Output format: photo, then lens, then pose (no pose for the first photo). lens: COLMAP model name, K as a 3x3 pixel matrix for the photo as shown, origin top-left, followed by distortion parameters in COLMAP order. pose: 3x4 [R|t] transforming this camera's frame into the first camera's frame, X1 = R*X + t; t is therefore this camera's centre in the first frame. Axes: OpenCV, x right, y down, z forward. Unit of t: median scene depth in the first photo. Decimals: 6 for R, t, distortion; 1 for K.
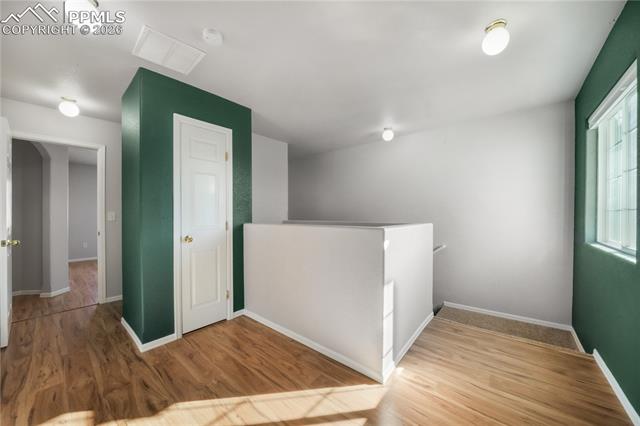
lens RADIAL K [[239.1, 0, 319.4], [0, 239.1, 213.3], [0, 0, 1]] dist [-0.000130, 0.000095]
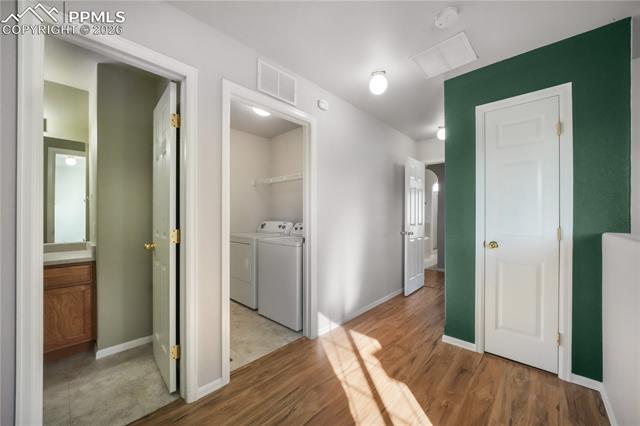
lens RADIAL K [[239.1, 0, 305.0], [0, 239.1, 216.8], [0, 0, 1]] dist [-0.000130, 0.000095]
pose [[-0.057612, 0.007559, -0.998310, 0.374216], [-0.002046, 0.999968, 0.007689, 0.000936], [0.998337, 0.002485, -0.057595, 0.412420]]
